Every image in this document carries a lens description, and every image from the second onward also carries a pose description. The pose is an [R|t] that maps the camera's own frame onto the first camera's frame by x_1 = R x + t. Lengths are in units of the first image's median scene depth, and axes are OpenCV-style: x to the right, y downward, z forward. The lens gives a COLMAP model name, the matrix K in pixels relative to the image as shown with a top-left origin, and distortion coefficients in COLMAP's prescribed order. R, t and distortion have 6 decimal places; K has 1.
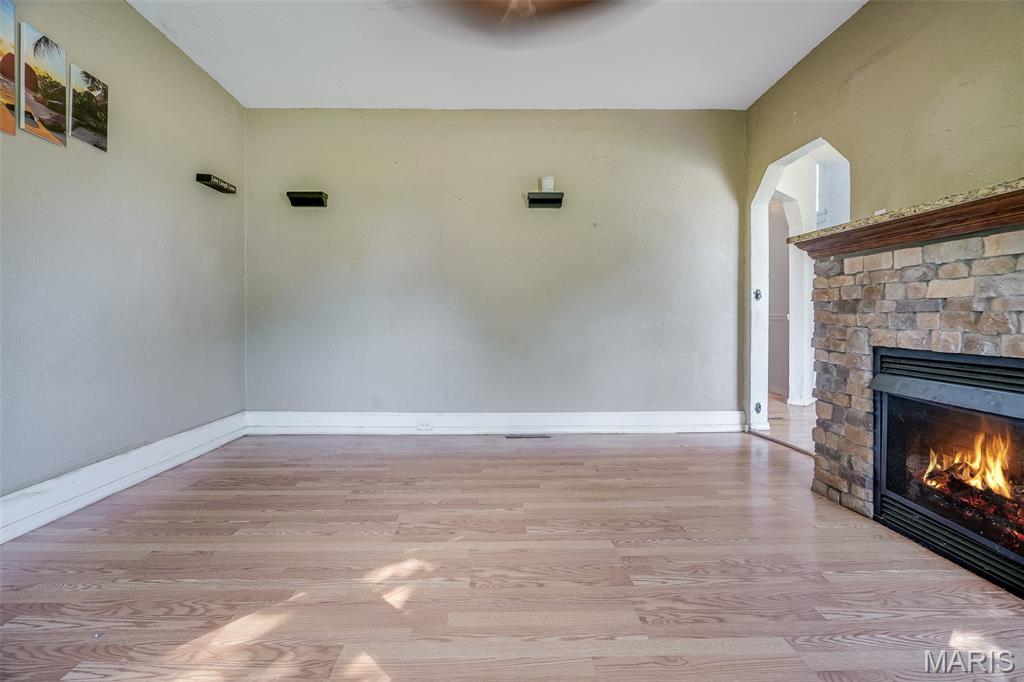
lens RADIAL K [[466.0, 0, 501.3], [0, 466.0, 315.9], [0, 0, 1]] dist [0.020049, 0.000014]
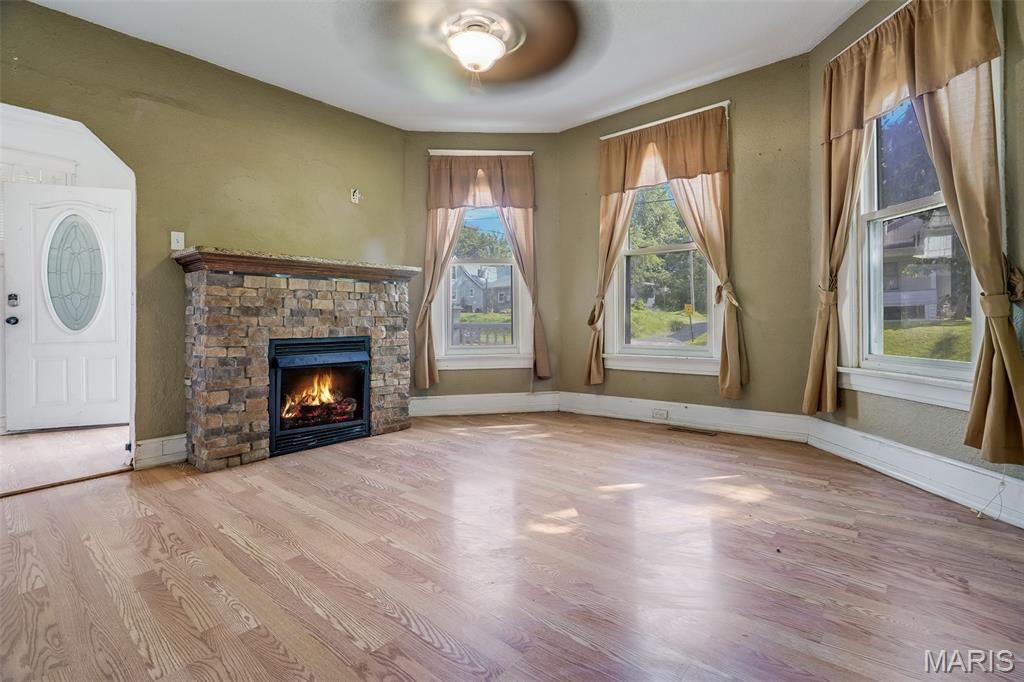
lens RADIAL K [[479.1, 0, 516.9], [0, 479.1, 315.6], [0, 0, 1]] dist [0.002325, 0.000586]
pose [[-0.745470, 0.025589, 0.666048, -0.779337], [0.018340, 0.999672, -0.017879, 0.031642], [-0.666287, -0.001114, -0.745695, 1.583570]]
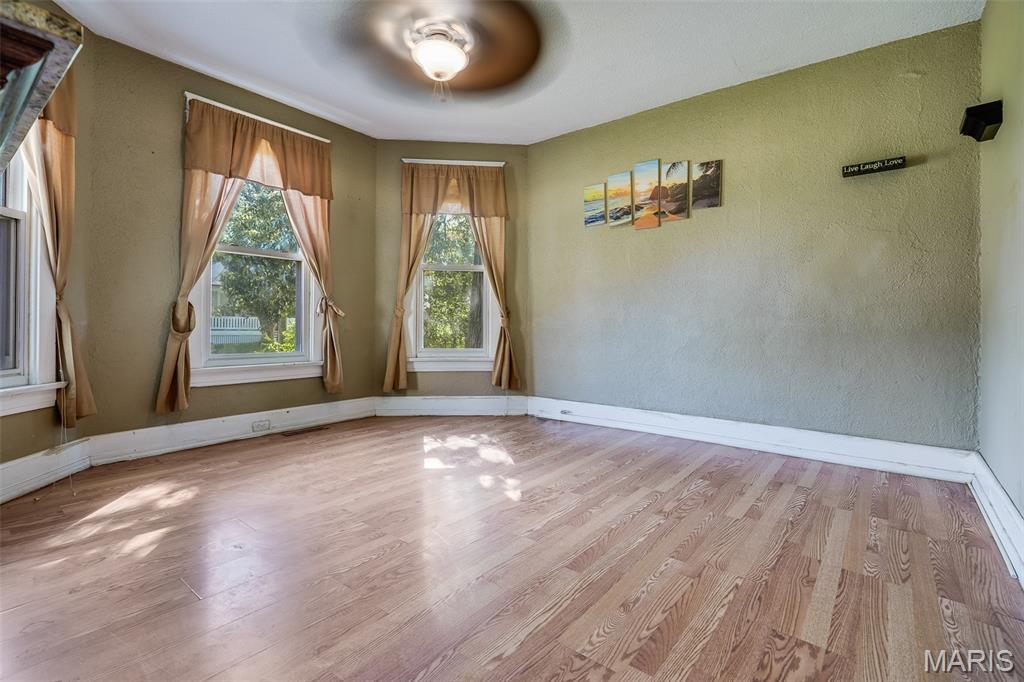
lens RADIAL K [[466.3, 0, 512.3], [0, 466.3, 332.4], [0, 0, 1]] dist [-0.002108, 0.000105]
pose [[-0.628406, 0.011463, -0.777801, 0.780249], [0.001246, 0.999905, 0.013730, 0.021516], [0.777885, 0.007658, -0.628360, 1.631211]]
